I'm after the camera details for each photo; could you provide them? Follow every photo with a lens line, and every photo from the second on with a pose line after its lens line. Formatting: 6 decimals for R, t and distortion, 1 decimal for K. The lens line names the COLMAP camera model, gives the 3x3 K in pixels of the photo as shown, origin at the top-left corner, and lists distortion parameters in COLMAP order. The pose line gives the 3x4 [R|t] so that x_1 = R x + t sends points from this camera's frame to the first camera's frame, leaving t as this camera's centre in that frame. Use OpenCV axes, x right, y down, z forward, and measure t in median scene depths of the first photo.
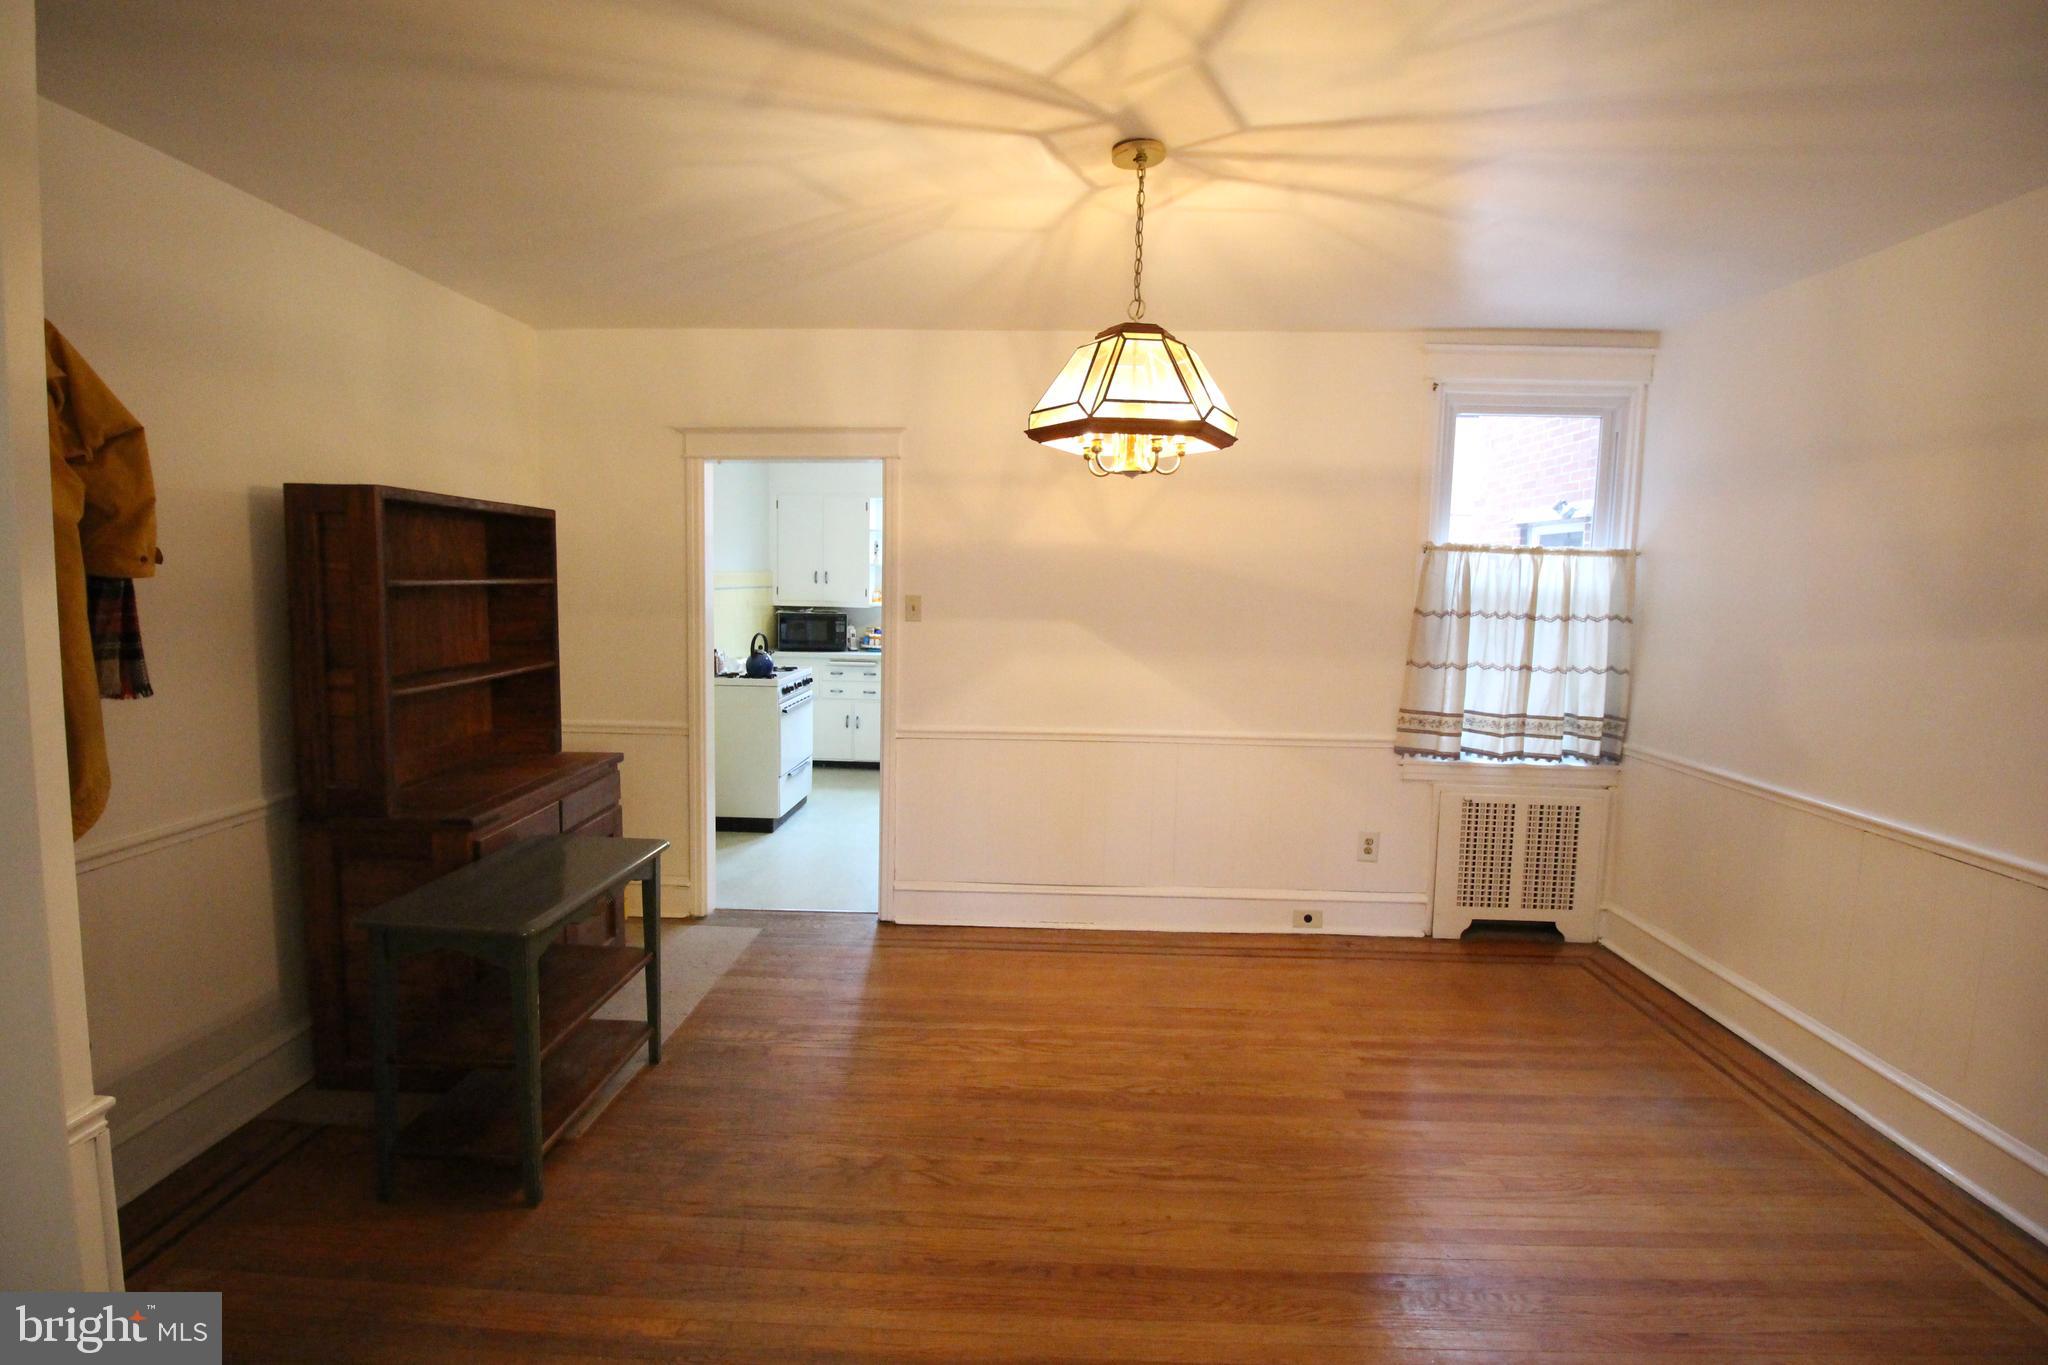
lens RADIAL K [[953.4, 0, 1032.5], [0, 953.4, 679.0], [0, 0, 1]] dist [-0.000855, -0.000065]
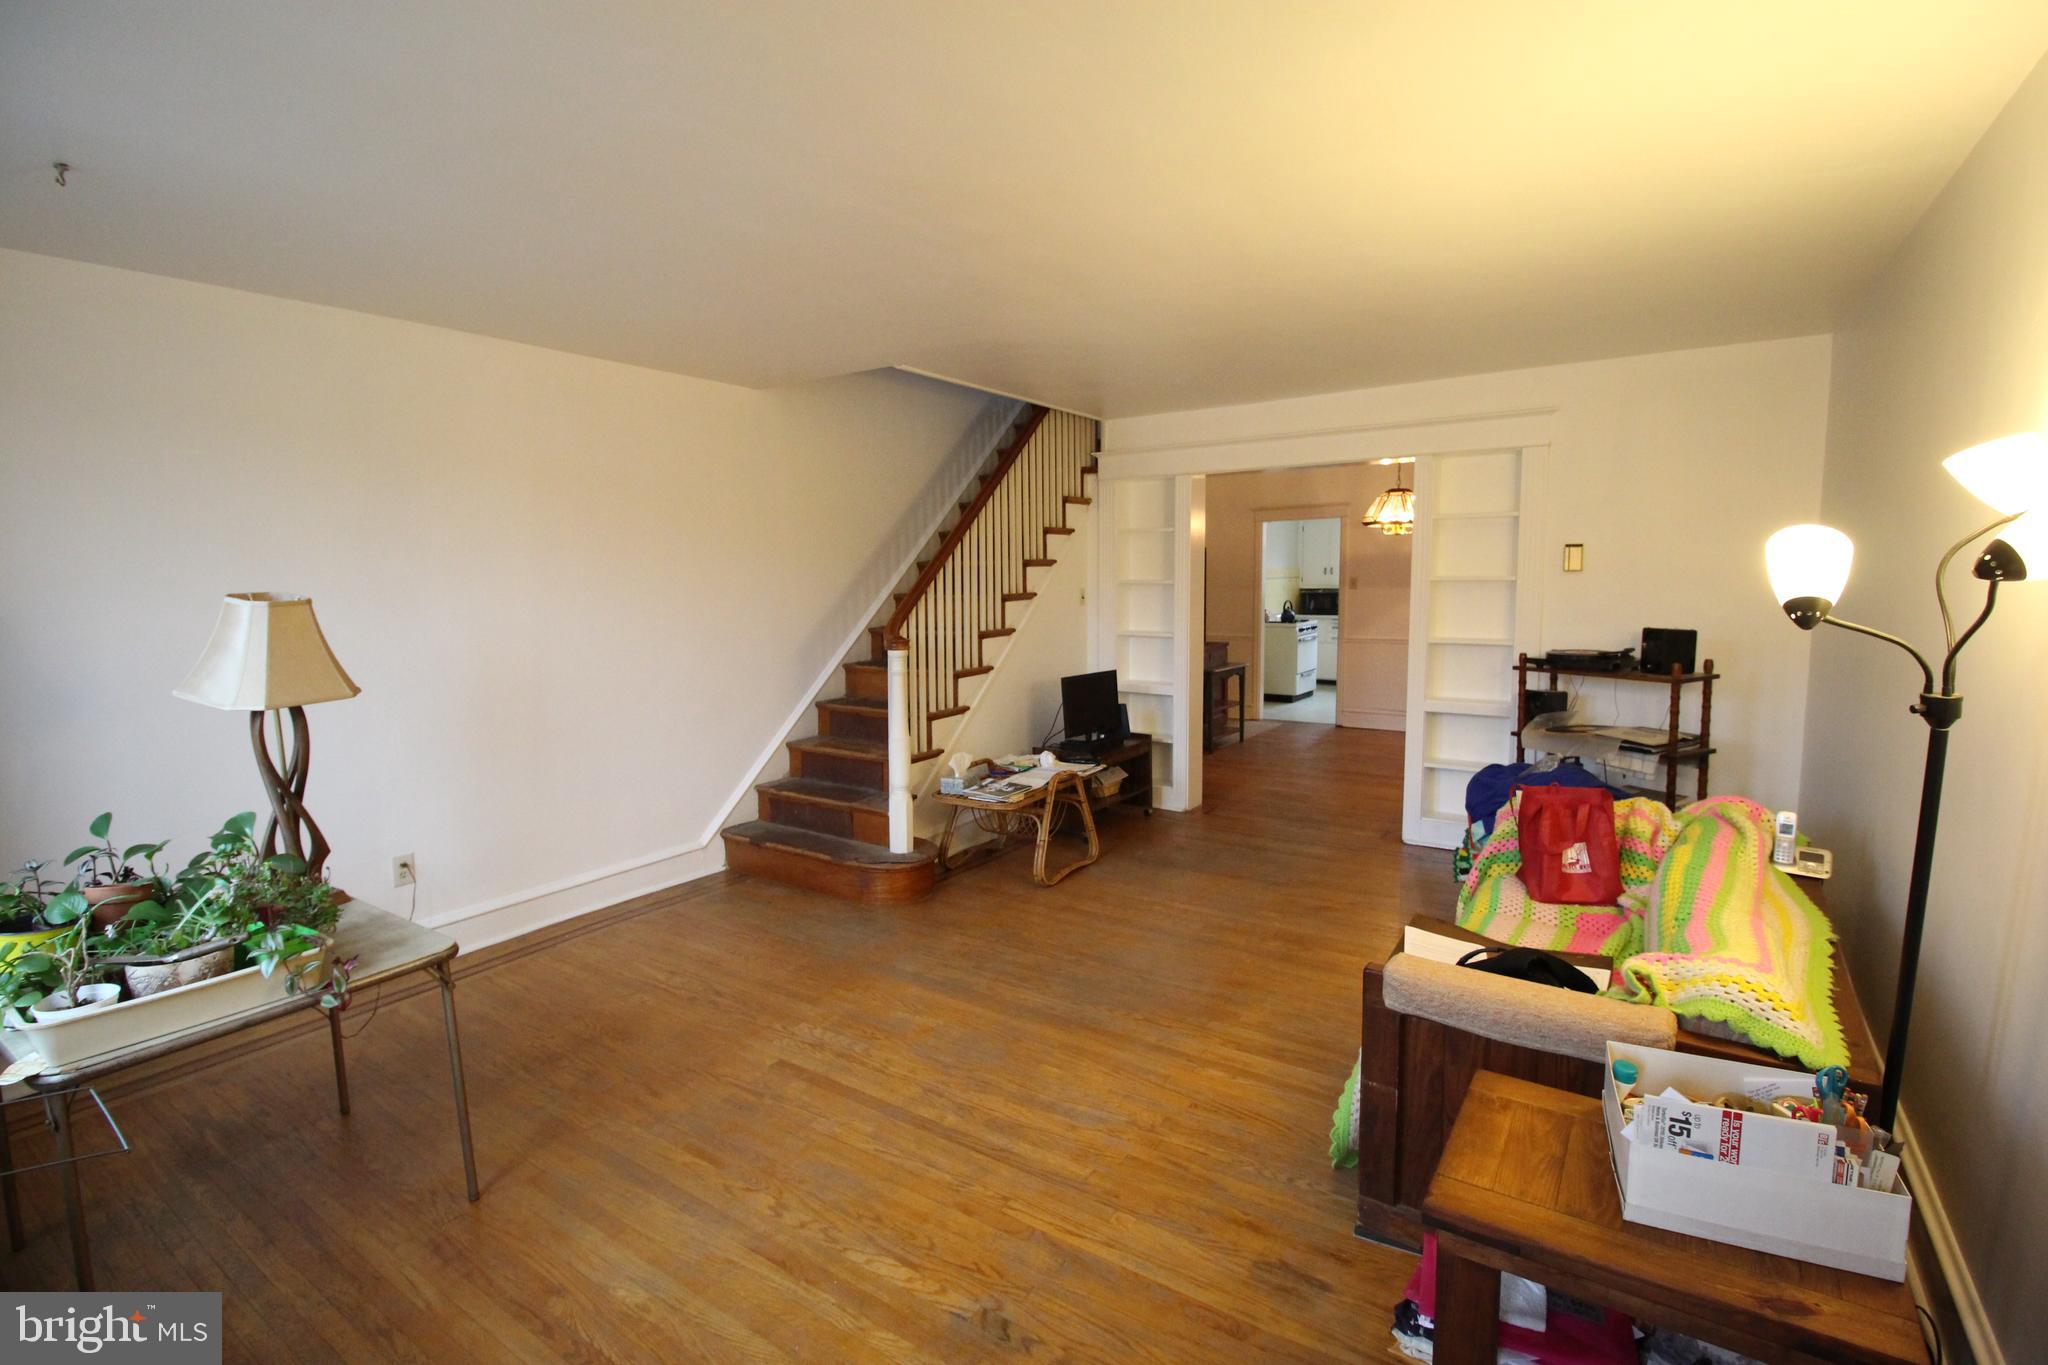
lens RADIAL K [[953.4, 0, 1021.3], [0, 953.4, 684.1], [0, 0, 1]] dist [-0.000855, -0.000065]
pose [[0.841793, 0.027604, -0.539094, 0.276115], [-0.023387, 0.999619, 0.014665, 0.095270], [0.539293, 0.000263, 0.842118, -0.835393]]
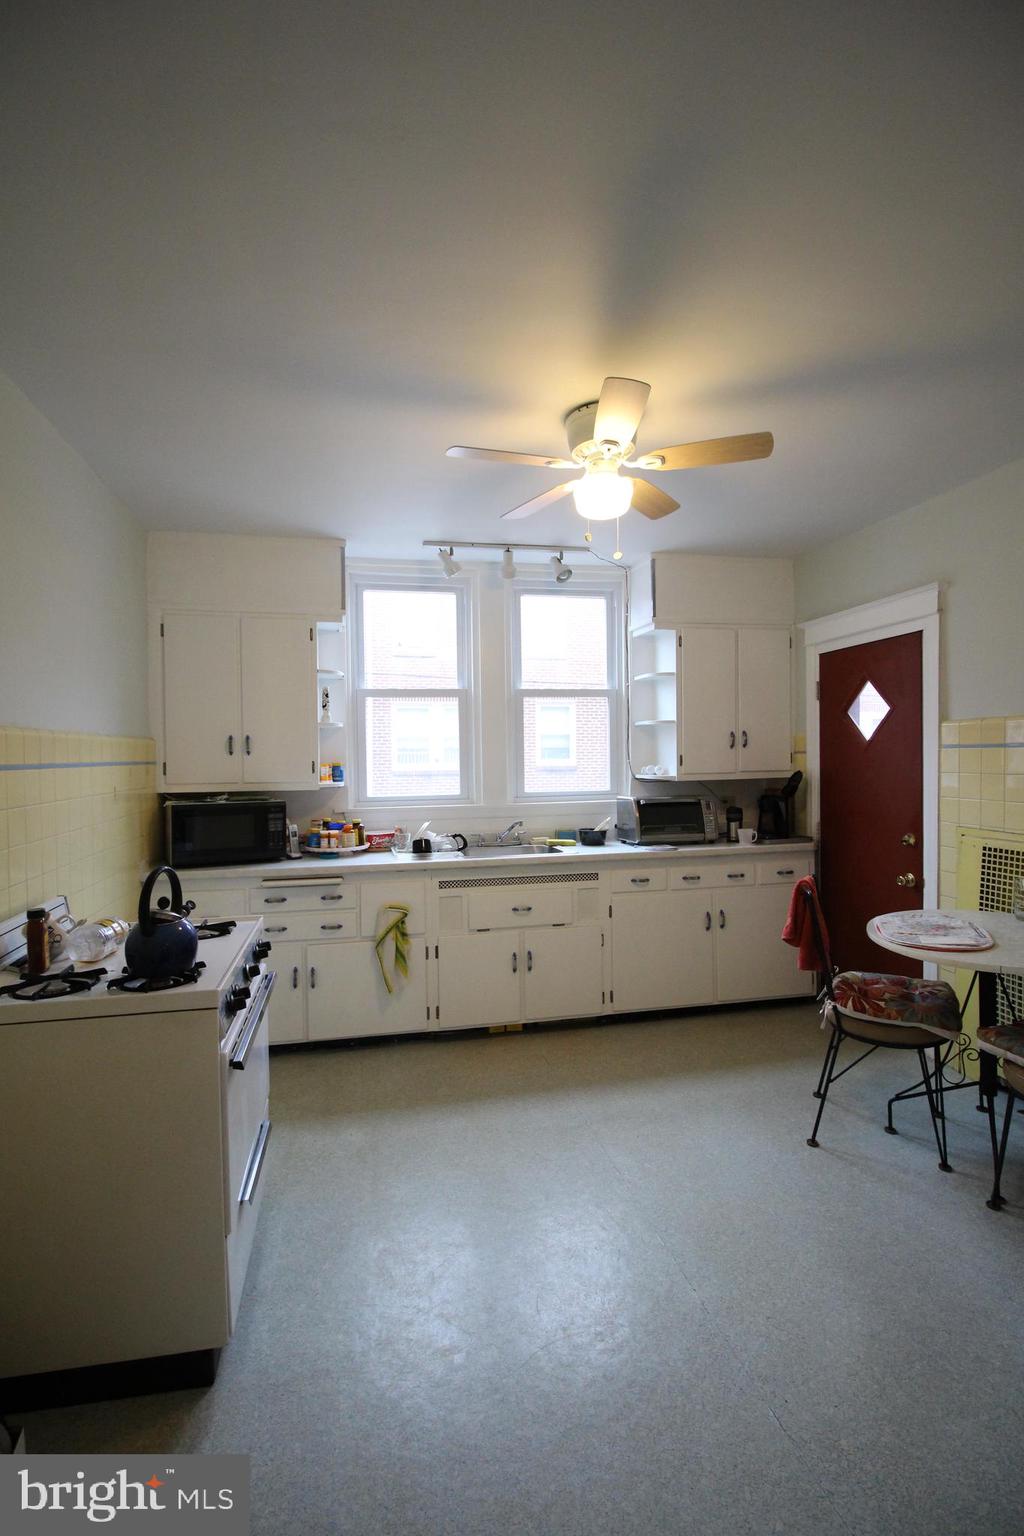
lens RADIAL K [[715.1, 0, 504.4], [0, 715.1, 761.9], [0, 0, 1]] dist [-0.000855, -0.000065]
pose [[0.972691, -0.037132, 0.229116, -0.188338], [0.059723, 0.993923, -0.092467, -0.048805], [-0.224290, 0.103625, 0.968997, 0.592732]]
